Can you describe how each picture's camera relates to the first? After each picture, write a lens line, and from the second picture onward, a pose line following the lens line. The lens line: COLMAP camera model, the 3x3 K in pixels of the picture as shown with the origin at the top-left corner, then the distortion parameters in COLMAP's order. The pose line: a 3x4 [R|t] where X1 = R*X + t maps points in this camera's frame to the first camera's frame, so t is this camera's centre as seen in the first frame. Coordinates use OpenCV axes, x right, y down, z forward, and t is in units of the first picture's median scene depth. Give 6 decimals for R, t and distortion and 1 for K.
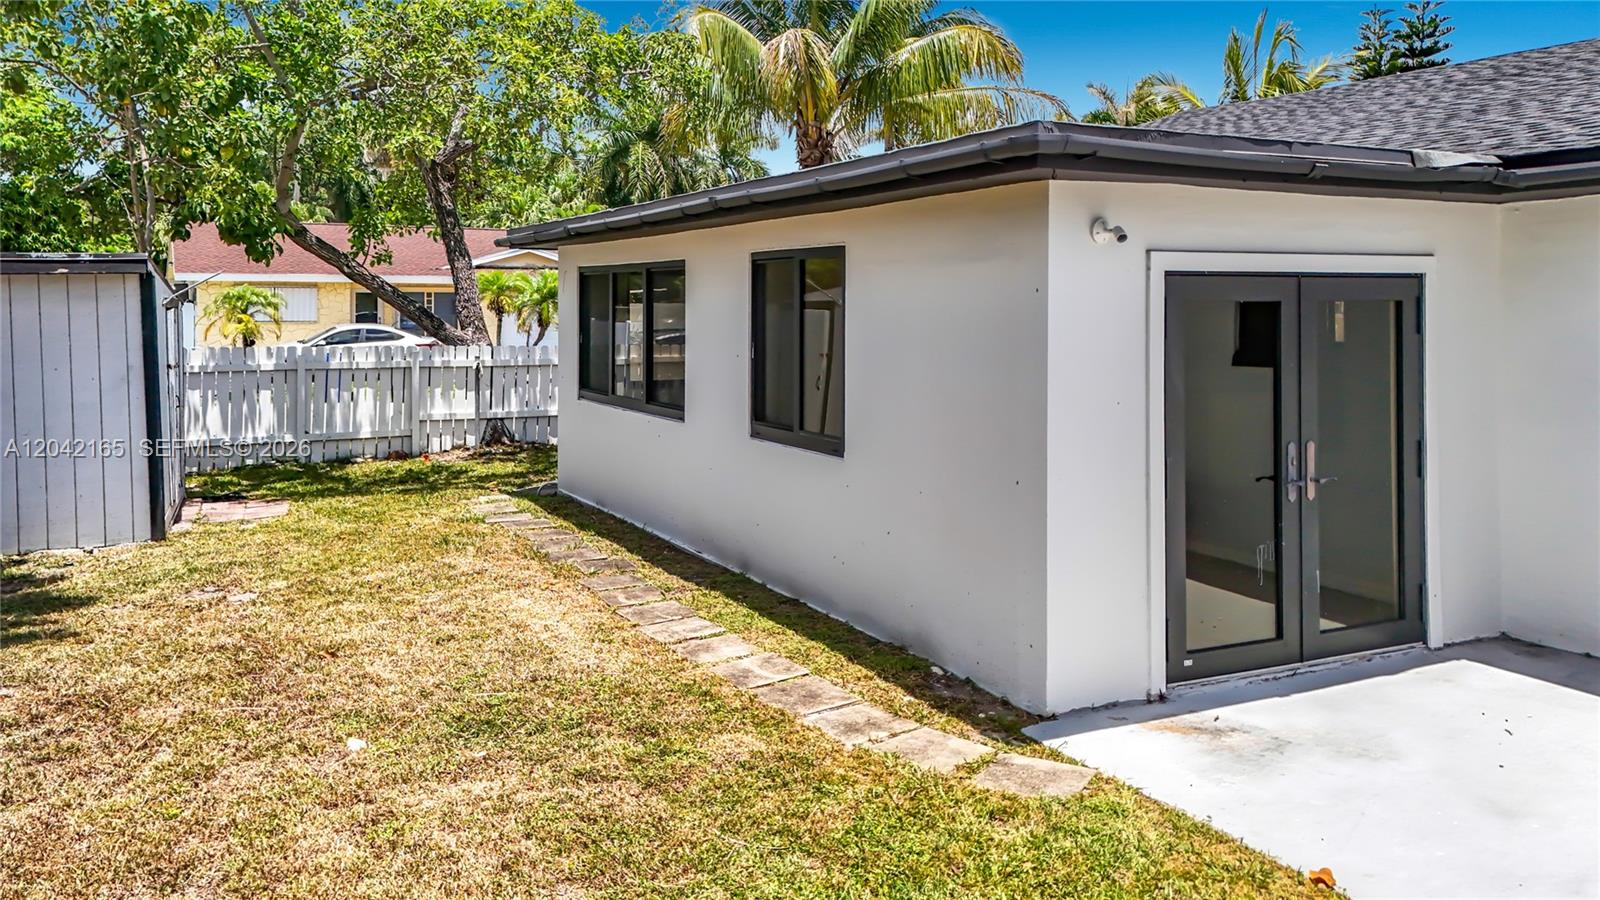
lens RADIAL K [[1193.2, 0, 750.4], [0, 1193.2, 335.4], [0, 0, 1]] dist [0.043079, -0.031244]
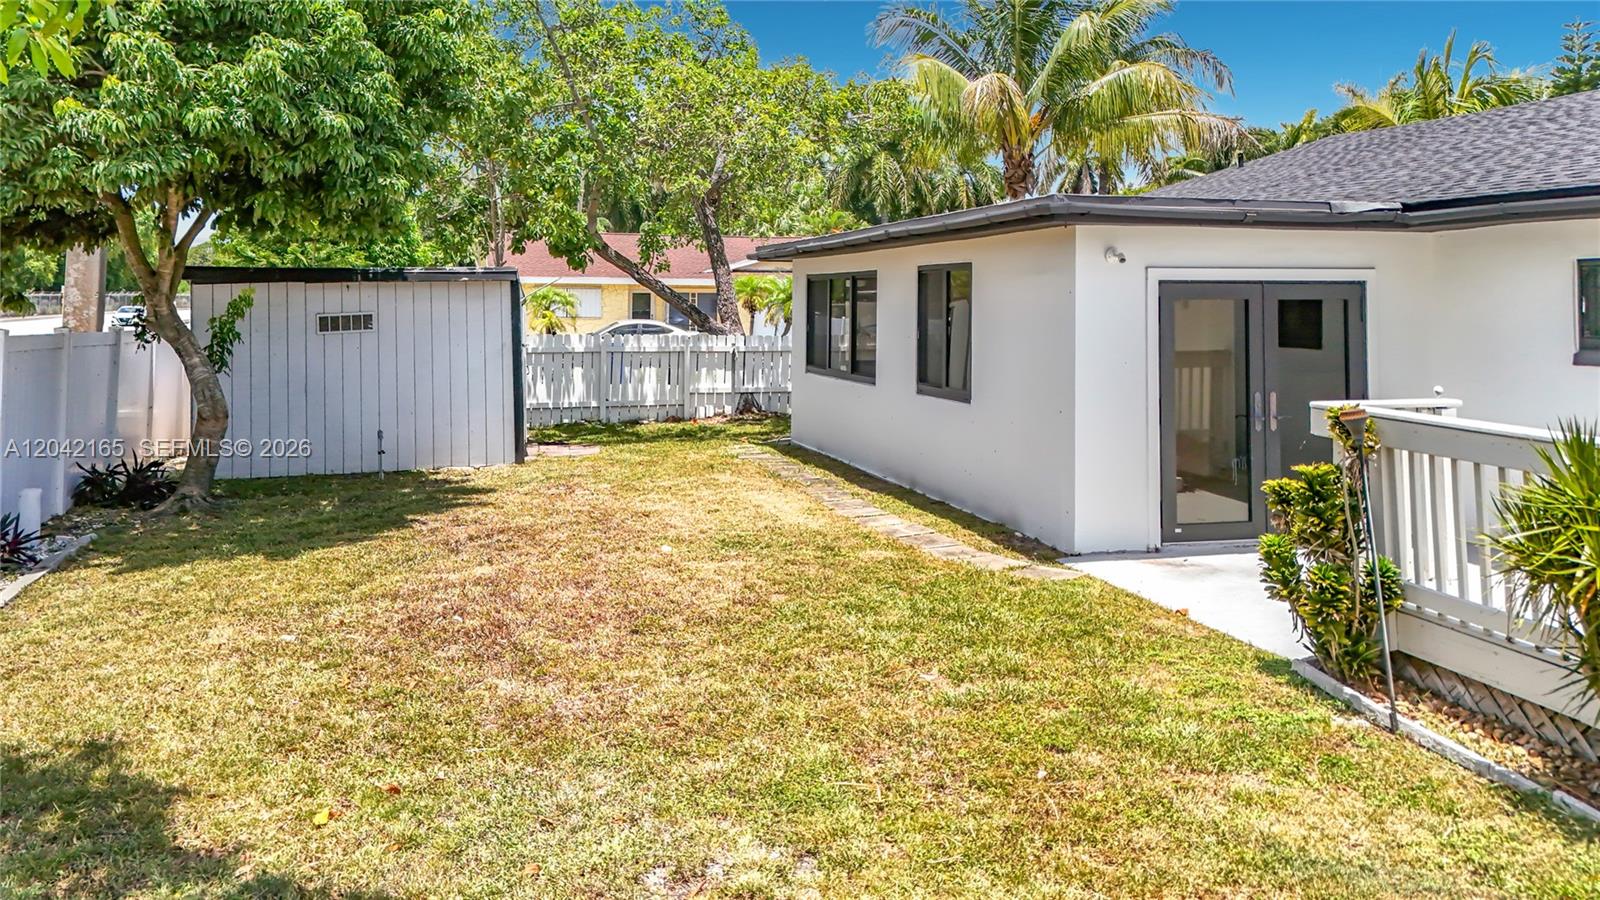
lens RADIAL K [[1198.0, 0, 798.0], [0, 1198.0, 263.2], [0, 0, 1]] dist [0.032156, -0.004382]
pose [[0.985364, -0.005142, -0.170386, 0.103975], [-0.005016, 0.998238, -0.059132, 0.014278], [0.170390, 0.059121, 0.983602, -0.453941]]
